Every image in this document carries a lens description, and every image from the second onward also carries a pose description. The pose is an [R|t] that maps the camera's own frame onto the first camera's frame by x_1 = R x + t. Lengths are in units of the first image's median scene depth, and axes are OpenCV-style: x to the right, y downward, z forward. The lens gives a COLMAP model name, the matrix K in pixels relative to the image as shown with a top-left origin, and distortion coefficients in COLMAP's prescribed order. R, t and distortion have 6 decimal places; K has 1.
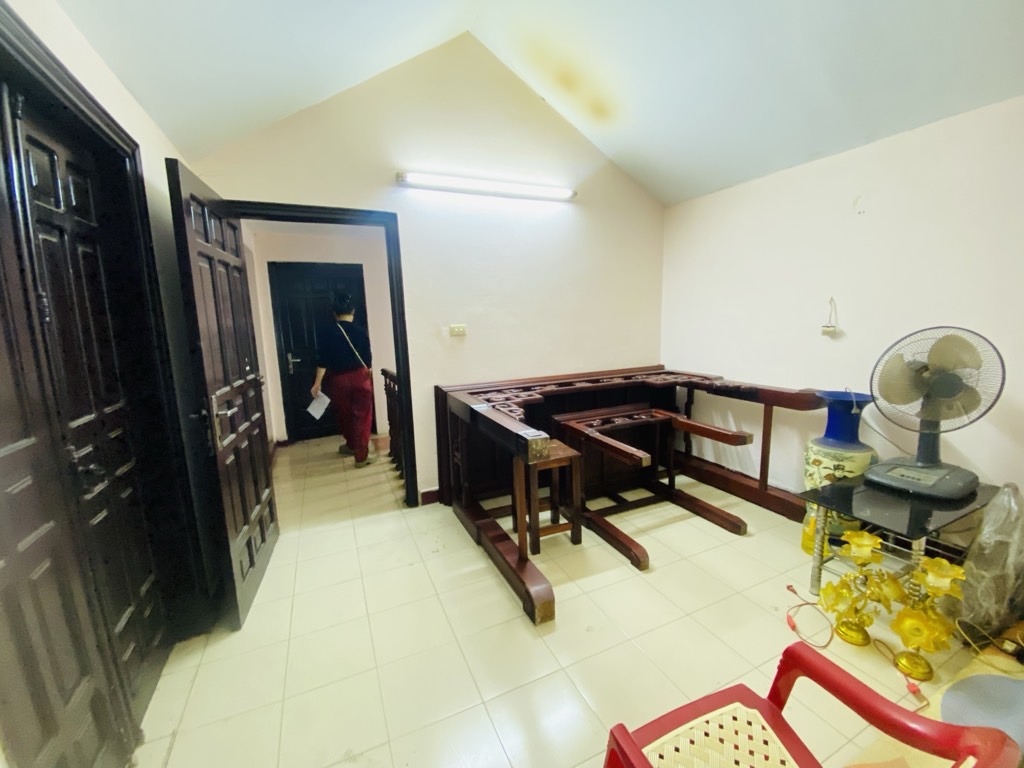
lens RADIAL K [[420.0, 0, 511.8], [0, 420.0, 382.0], [0, 0, 1]] dist [0.043018, -0.028927]
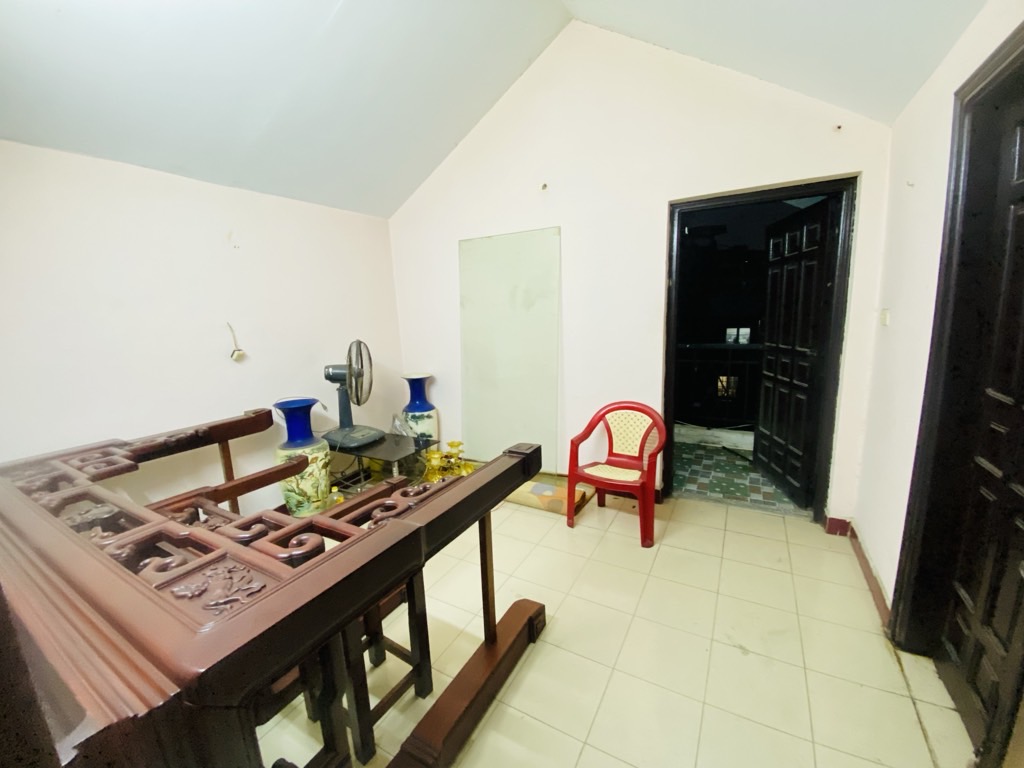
lens RADIAL K [[420.0, 0, 511.8], [0, 420.0, 382.0], [0, 0, 1]] dist [0.043018, -0.028927]
pose [[-0.589541, -0.083788, 0.803381, -0.521262], [0.179221, 0.956245, 0.231248, -0.187269], [-0.787605, 0.280313, -0.548729, 1.129977]]
